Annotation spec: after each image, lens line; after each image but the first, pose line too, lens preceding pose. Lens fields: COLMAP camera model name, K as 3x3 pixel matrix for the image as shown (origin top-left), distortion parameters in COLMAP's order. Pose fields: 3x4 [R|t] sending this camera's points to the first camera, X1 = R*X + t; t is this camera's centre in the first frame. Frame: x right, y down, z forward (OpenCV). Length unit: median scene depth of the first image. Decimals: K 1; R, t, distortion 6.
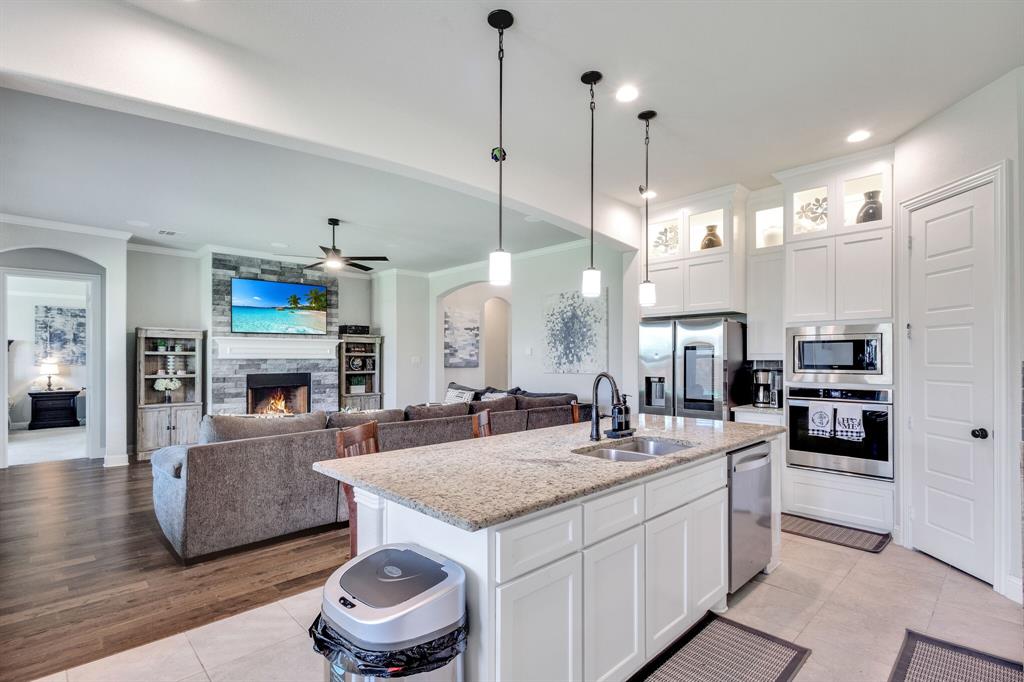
lens RADIAL K [[486.5, 0, 515.3], [0, 486.5, 367.5], [0, 0, 1]] dist [0.009619, -0.001910]
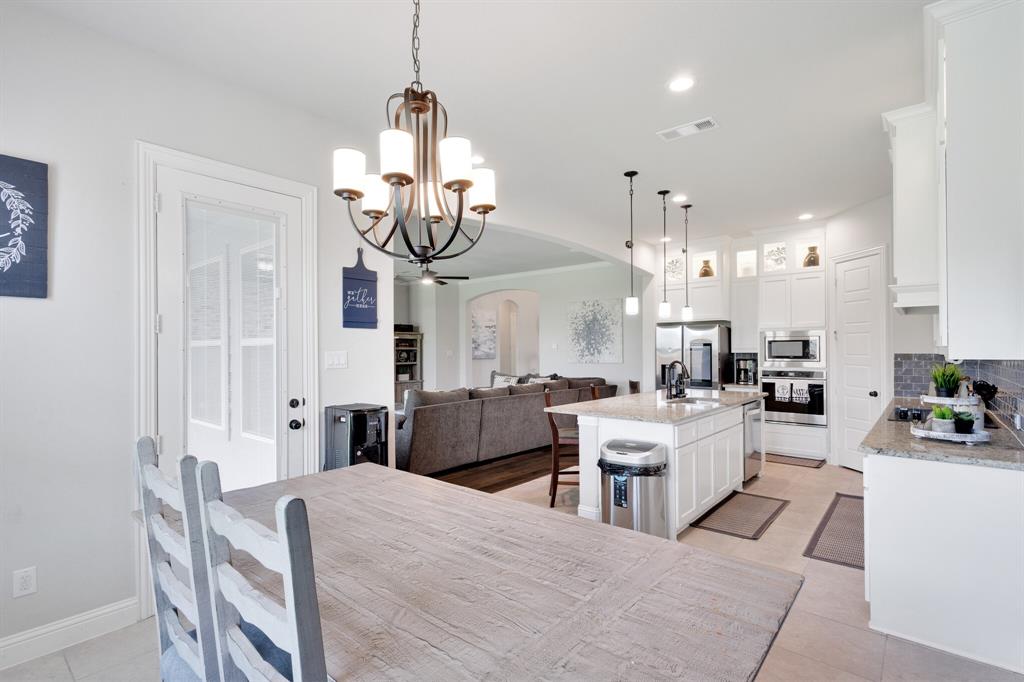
lens RADIAL K [[475.5, 0, 505.7], [0, 475.5, 358.4], [0, 0, 1]] dist [0.007694, -0.000783]
pose [[0.996994, -0.004817, 0.077332, -0.224840], [0.004944, 0.999987, -0.001452, 0.000619], [-0.077324, 0.001830, 0.997004, -0.271643]]
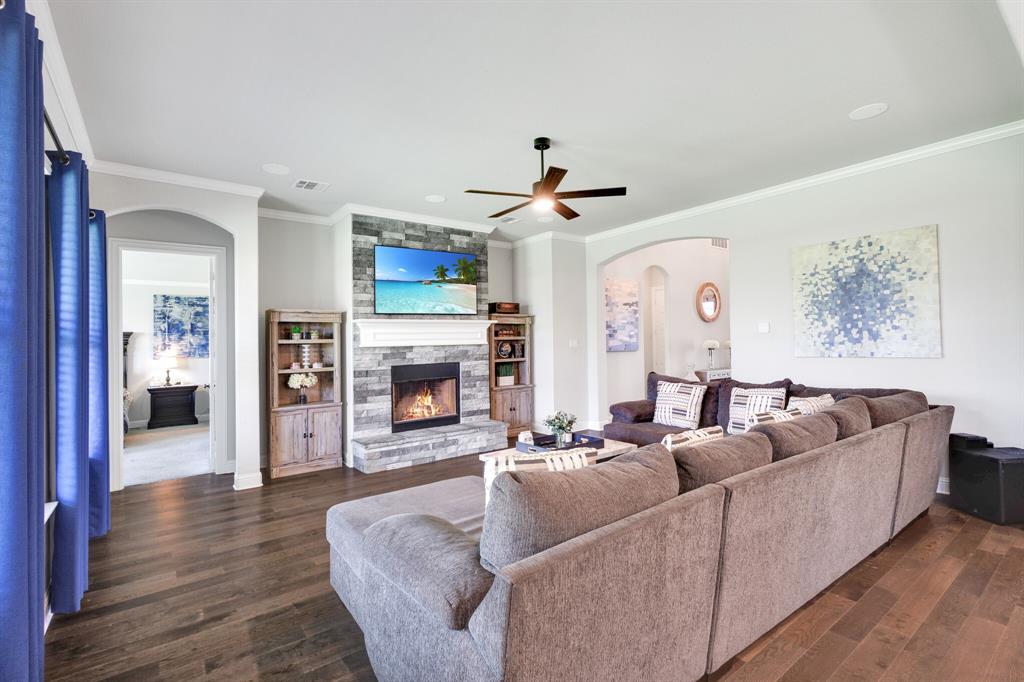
lens RADIAL K [[475.5, 0, 520.0], [0, 475.5, 342.3], [0, 0, 1]] dist [0.007694, -0.000783]
pose [[0.992434, -0.022993, -0.120607, -0.281090], [0.020865, 0.999604, -0.018876, -0.006235], [0.120993, 0.016216, 0.992521, 0.287062]]
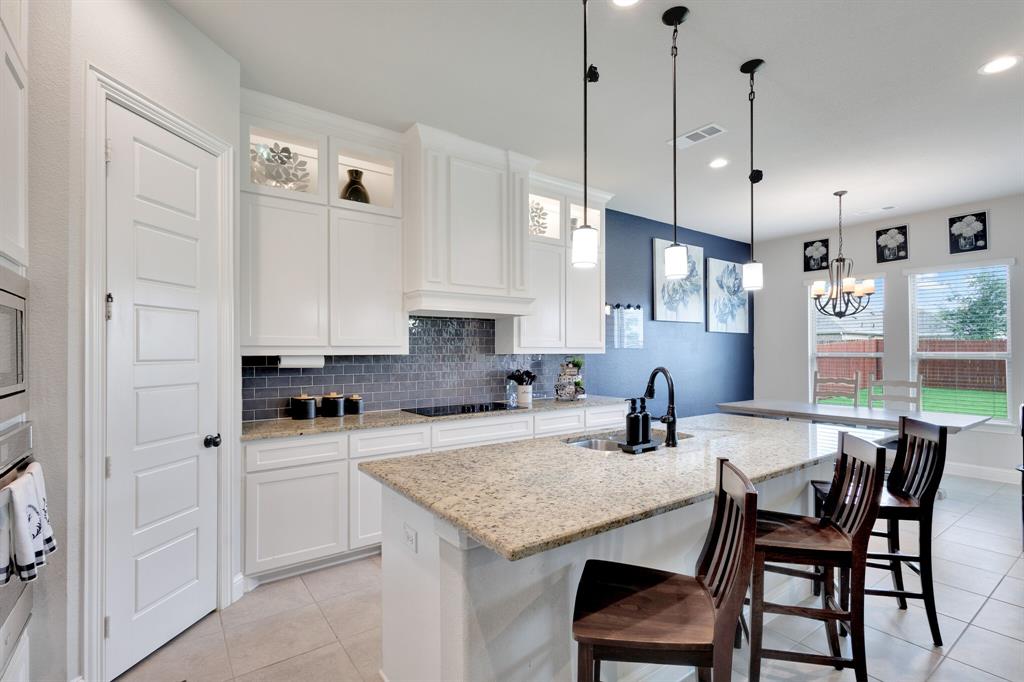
lens RADIAL K [[475.5, 0, 520.6], [0, 475.5, 354.2], [0, 0, 1]] dist [0.007694, -0.000783]
pose [[-0.990255, 0.003916, 0.139210, 0.132487], [0.007000, 0.999741, 0.021675, -0.013953], [-0.139089, 0.022439, -0.990026, 0.772218]]
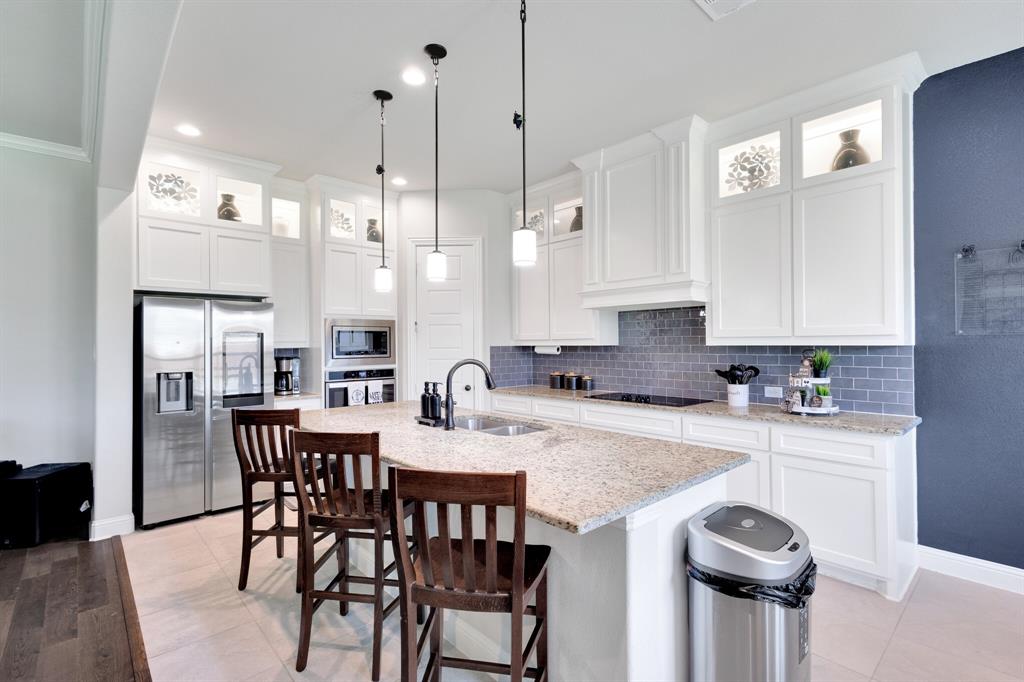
lens RADIAL K [[475.5, 0, 516.8], [0, 475.5, 345.8], [0, 0, 1]] dist [0.007694, -0.000783]
pose [[0.031218, -0.004959, 0.999500, -0.322110], [0.026096, 0.999651, 0.004144, -0.007697], [-0.999172, 0.025954, 0.031336, 0.341592]]
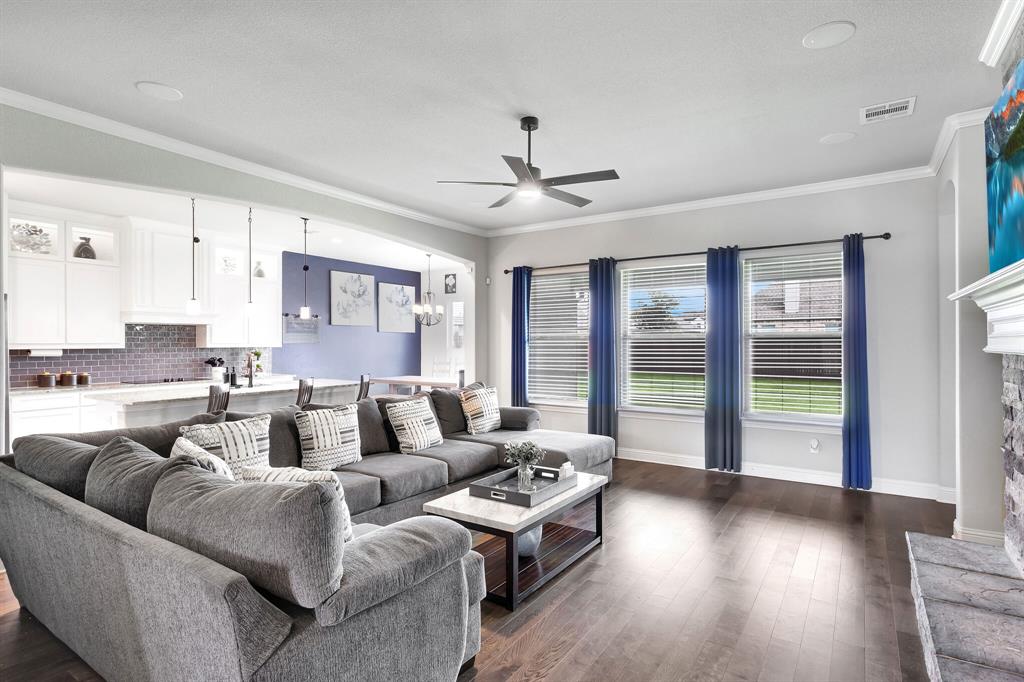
lens RADIAL K [[523.6, 0, 526.5], [0, 523.6, 340.9], [0, 0, 1]] dist [0.003926, 0.001569]
pose [[-0.978071, 0.004801, -0.208218, -0.210991], [0.002037, 0.999907, 0.013490, -0.028940], [0.208263, 0.012770, -0.977989, 1.399825]]
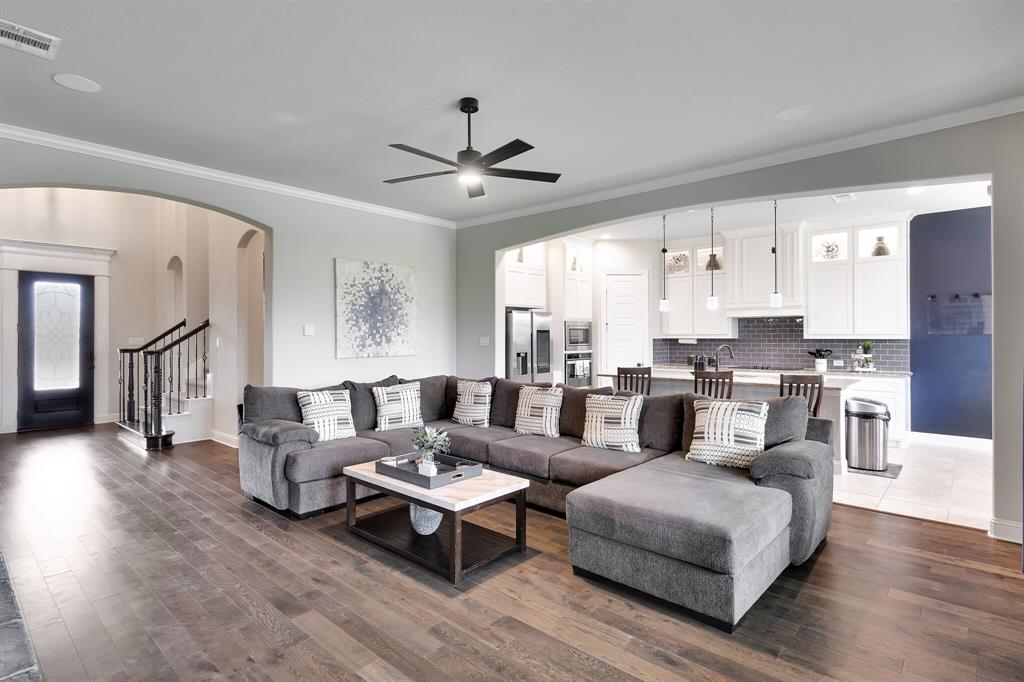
lens RADIAL K [[523.6, 0, 504.8], [0, 523.6, 337.8], [0, 0, 1]] dist [0.003926, 0.001569]
pose [[-0.065055, -0.003183, 0.997877, -0.860214], [0.022017, 0.999747, 0.004624, -0.021491], [-0.997639, 0.022271, -0.064968, 0.860794]]
